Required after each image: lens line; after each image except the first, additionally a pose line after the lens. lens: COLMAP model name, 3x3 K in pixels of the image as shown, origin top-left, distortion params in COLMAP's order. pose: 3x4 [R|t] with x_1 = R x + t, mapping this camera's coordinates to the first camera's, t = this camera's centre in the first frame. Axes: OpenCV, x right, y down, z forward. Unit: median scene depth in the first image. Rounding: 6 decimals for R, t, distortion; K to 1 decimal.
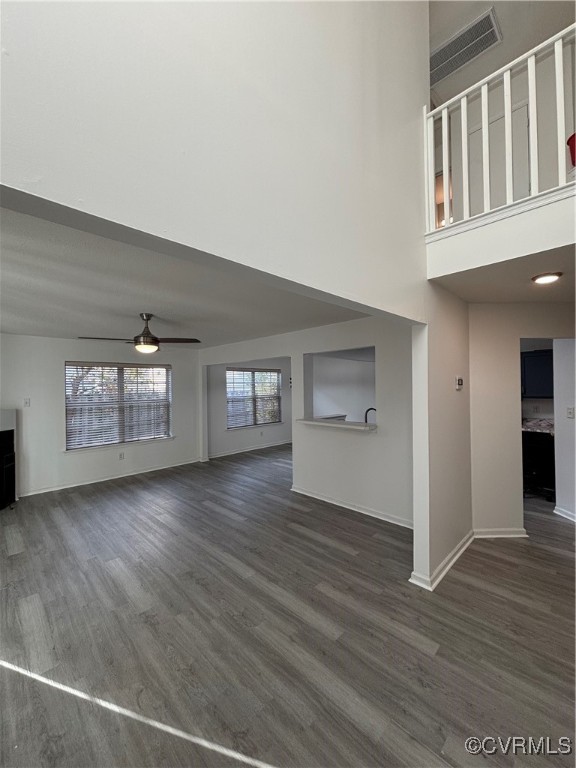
lens RADIAL K [[309.5, 0, 288.0], [0, 309.5, 384.0], [0, 0, 1]] dist [-0.001680, 0.000387]
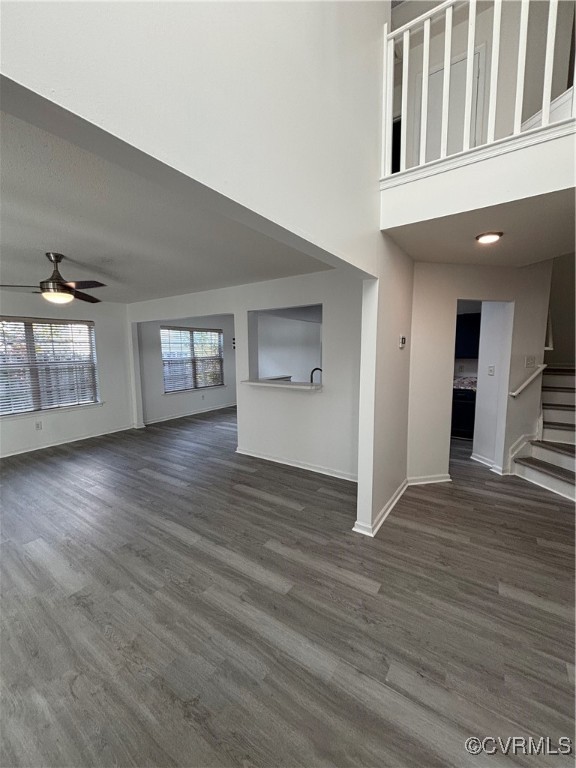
lens RADIAL K [[309.5, 0, 288.0], [0, 309.5, 384.0], [0, 0, 1]] dist [-0.001680, 0.000387]
pose [[0.982469, -0.015825, 0.185754, -0.009362], [-0.005973, 0.993207, 0.116207, 0.016716], [-0.186331, -0.115279, 0.975701, 0.050677]]
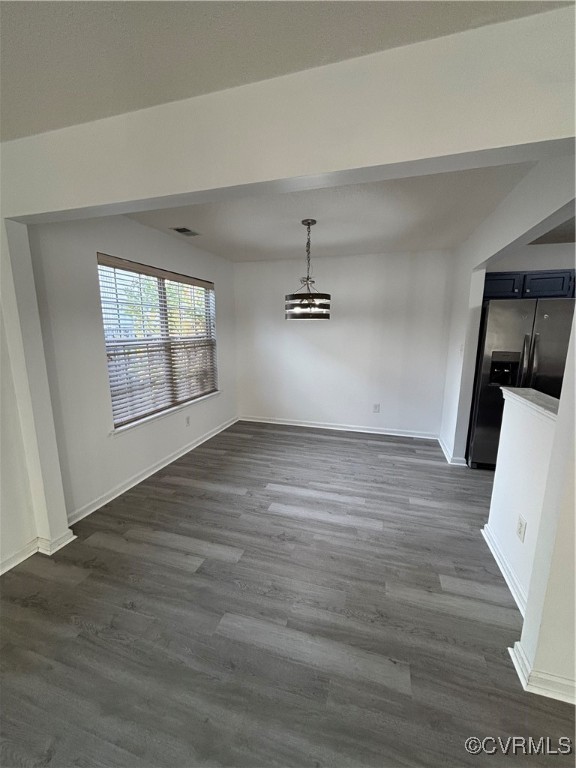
lens RADIAL K [[309.5, 0, 288.0], [0, 309.5, 384.0], [0, 0, 1]] dist [-0.001680, 0.000387]
pose [[0.879878, -0.067751, 0.470345, -0.385666], [-0.017885, 0.984362, 0.175250, 0.051571], [-0.474863, -0.162611, 0.864906, 1.250451]]
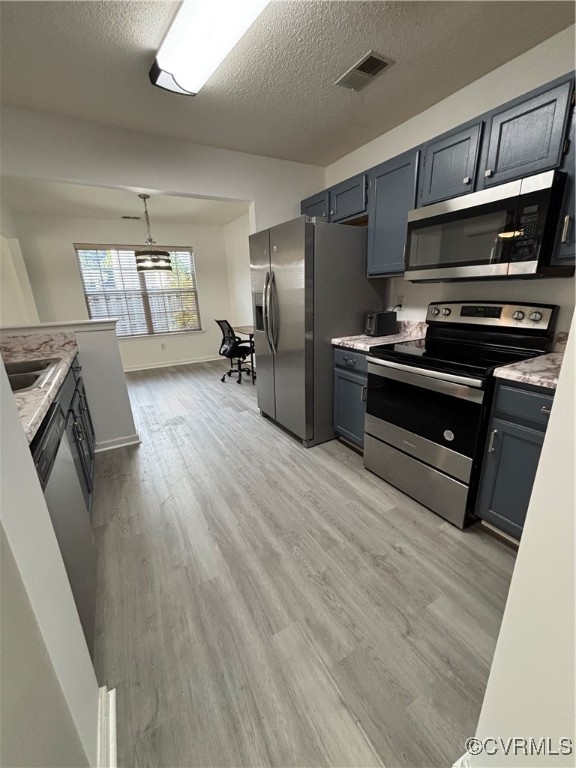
lens RADIAL K [[309.5, 0, 288.0], [0, 309.5, 384.0], [0, 0, 1]] dist [-0.001680, 0.000387]
pose [[0.964846, 0.060890, -0.255666, 0.845669], [0.018782, 0.954330, 0.298165, 0.090233], [0.262145, -0.292485, 0.919637, 0.940062]]
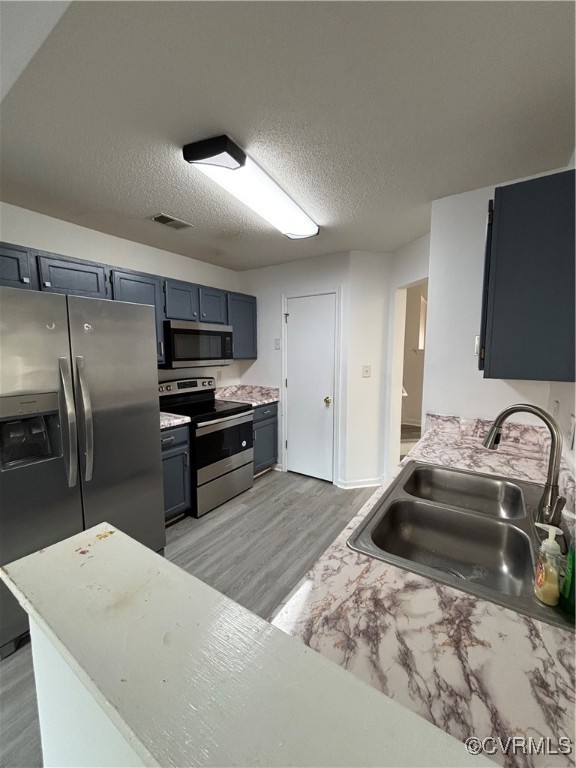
lens RADIAL K [[309.5, 0, 288.0], [0, 309.5, 384.0], [0, 0, 1]] dist [-0.001680, 0.000387]
pose [[-0.197687, -0.090708, 0.976059, 0.079457], [-0.001208, 0.995731, 0.092291, 0.050844], [-0.980264, 0.017066, -0.196953, 1.455666]]
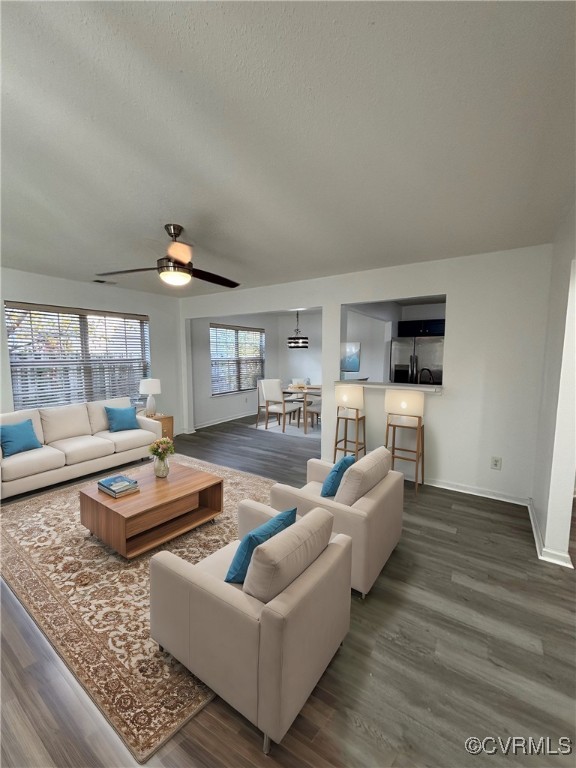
lens RADIAL K [[307.4, 0, 288.0], [0, 307.4, 384.0], [0, 0, 1]] dist [-0.000744, -0.000117]
pose [[0.977567, -0.005189, 0.210560, -0.356116], [-0.016654, 0.994662, 0.101830, 0.047066], [-0.209965, -0.103052, 0.972263, 0.253691]]
